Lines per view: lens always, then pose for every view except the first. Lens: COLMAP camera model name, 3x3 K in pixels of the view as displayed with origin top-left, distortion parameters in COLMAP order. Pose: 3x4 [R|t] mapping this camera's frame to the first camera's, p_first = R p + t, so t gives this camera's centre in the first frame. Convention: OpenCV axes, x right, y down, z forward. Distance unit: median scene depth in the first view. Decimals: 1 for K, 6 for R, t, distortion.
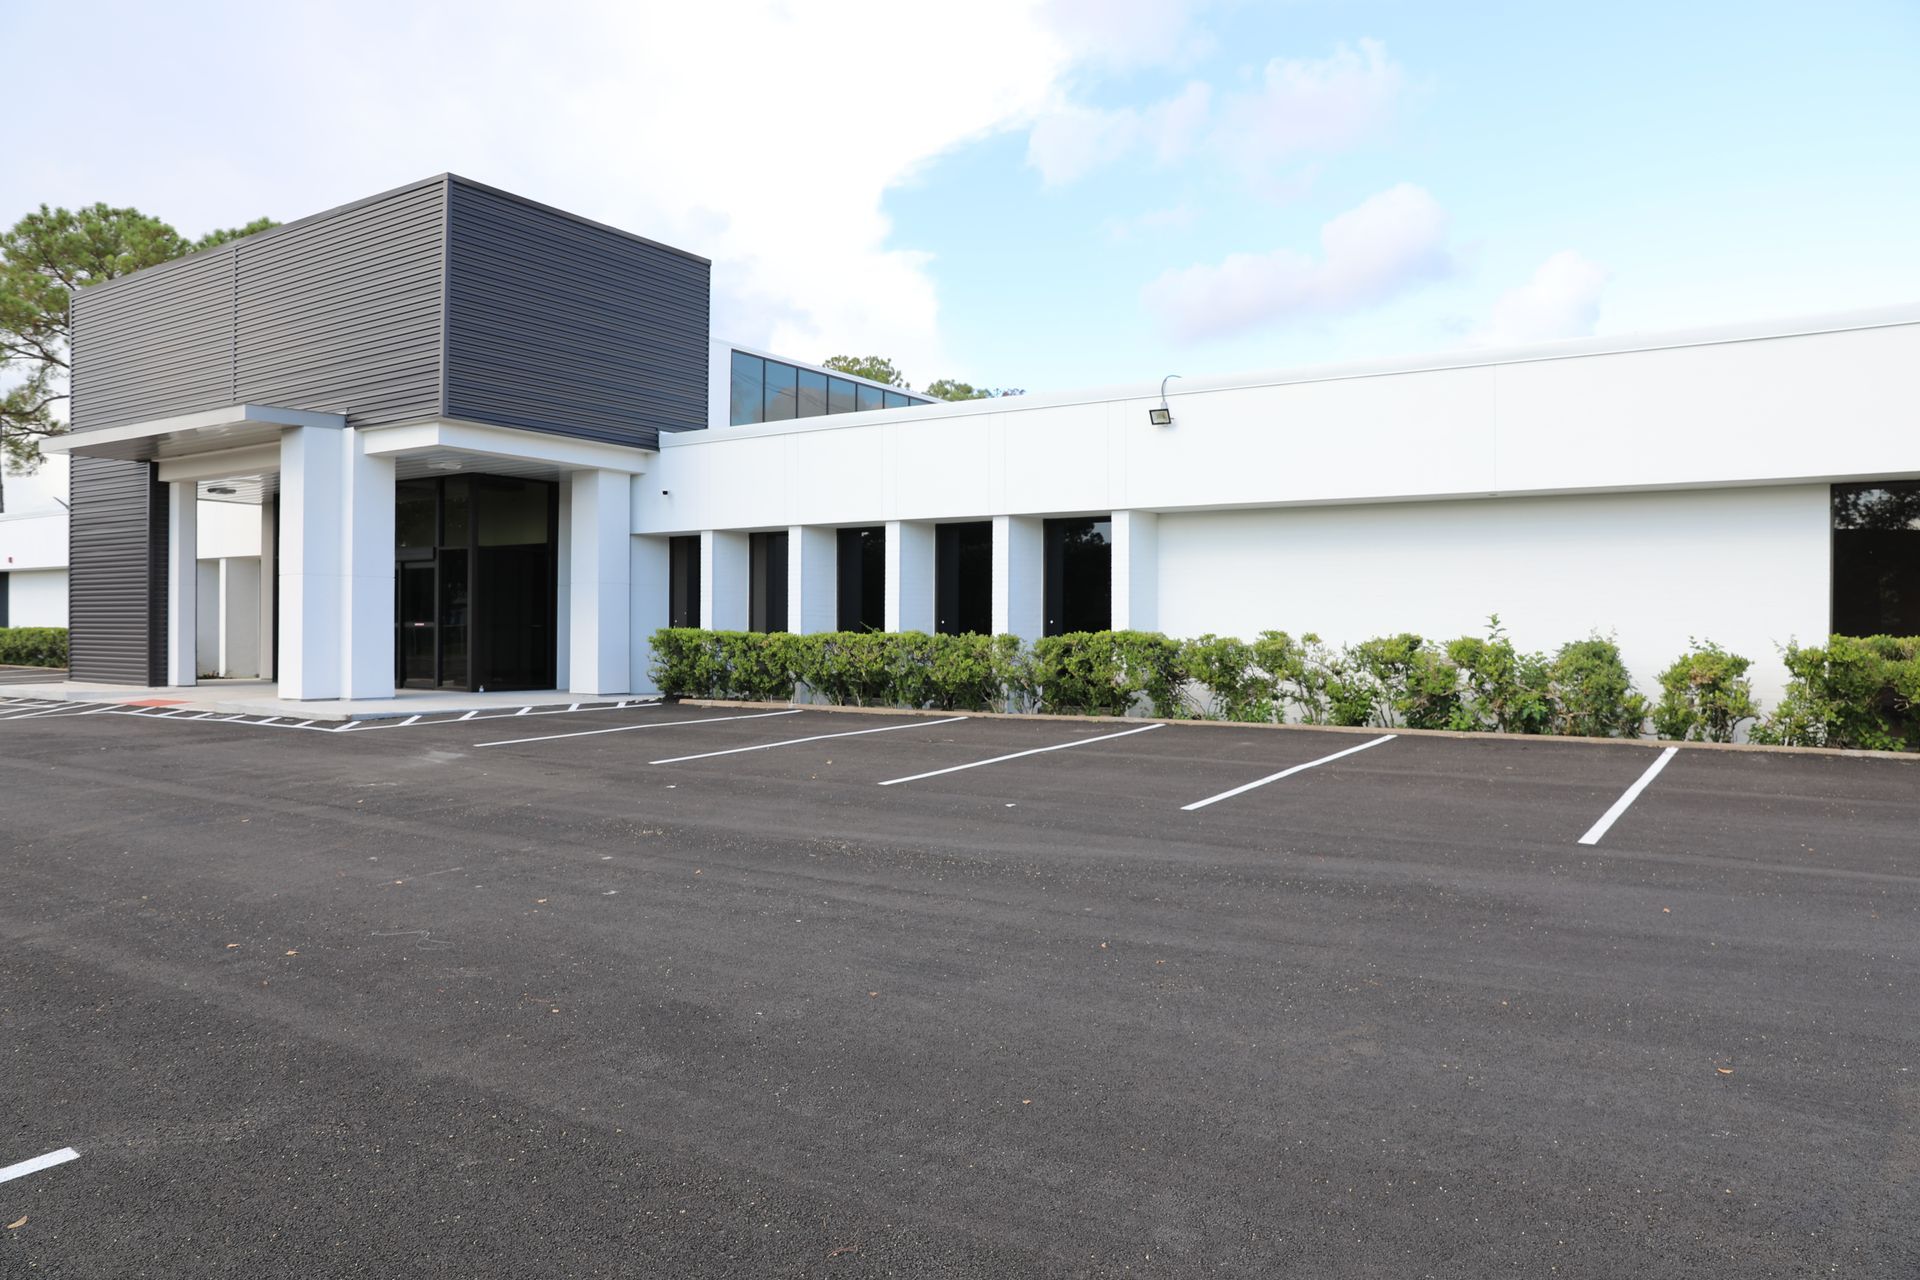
lens RADIAL K [[1316.8, 0, 958.3], [0, 1316.8, 646.0], [0, 0, 1]] dist [-0.108463, 0.087924]
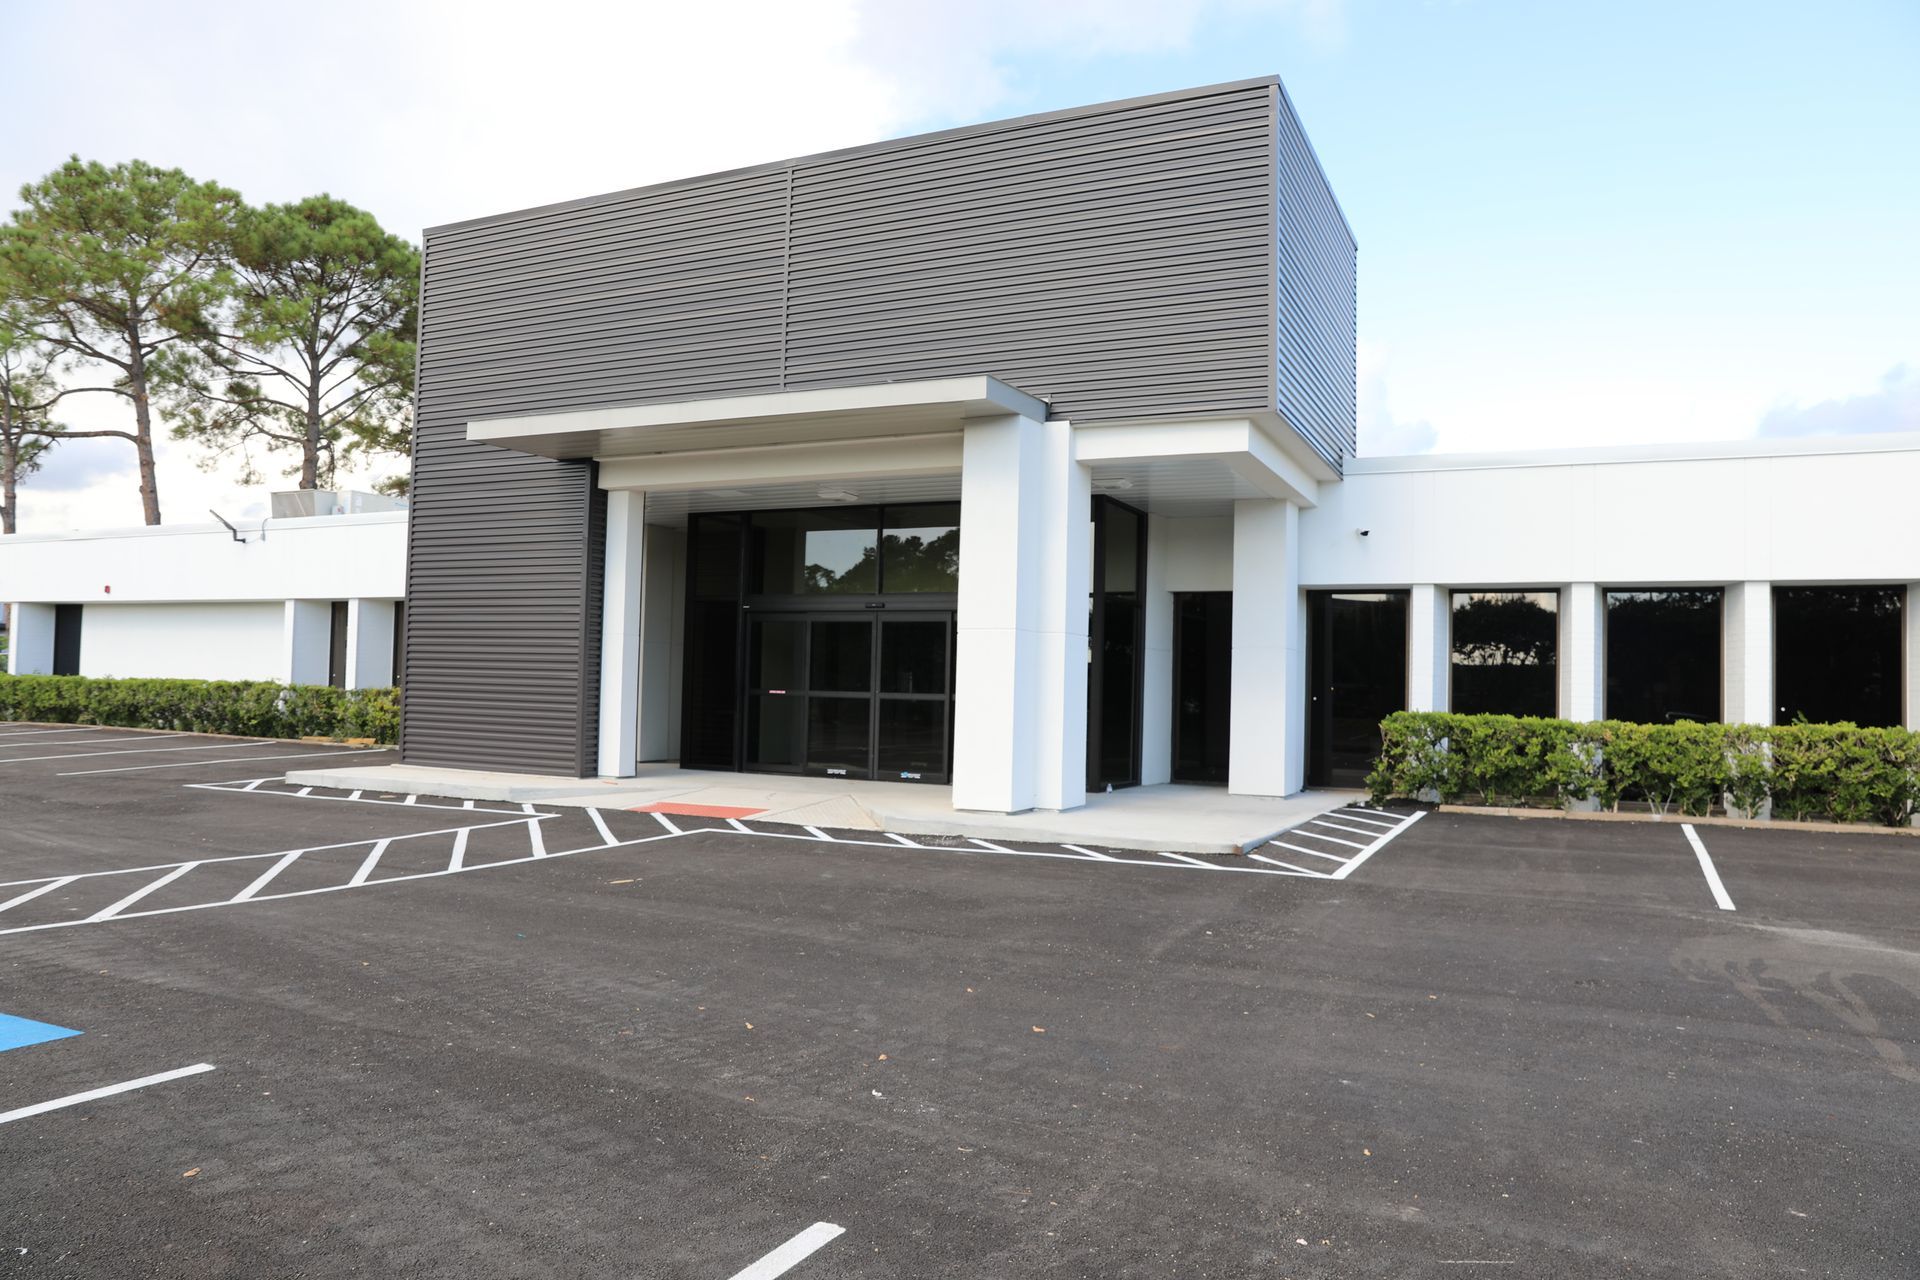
lens RADIAL K [[1316.8, 0, 958.3], [0, 1316.8, 646.0], [0, 0, 1]] dist [-0.108463, 0.087924]
pose [[0.990558, 0.021953, 0.135329, -0.472175], [-0.016236, 0.998935, -0.043200, -0.012030], [-0.136133, 0.040595, 0.989859, 0.232424]]
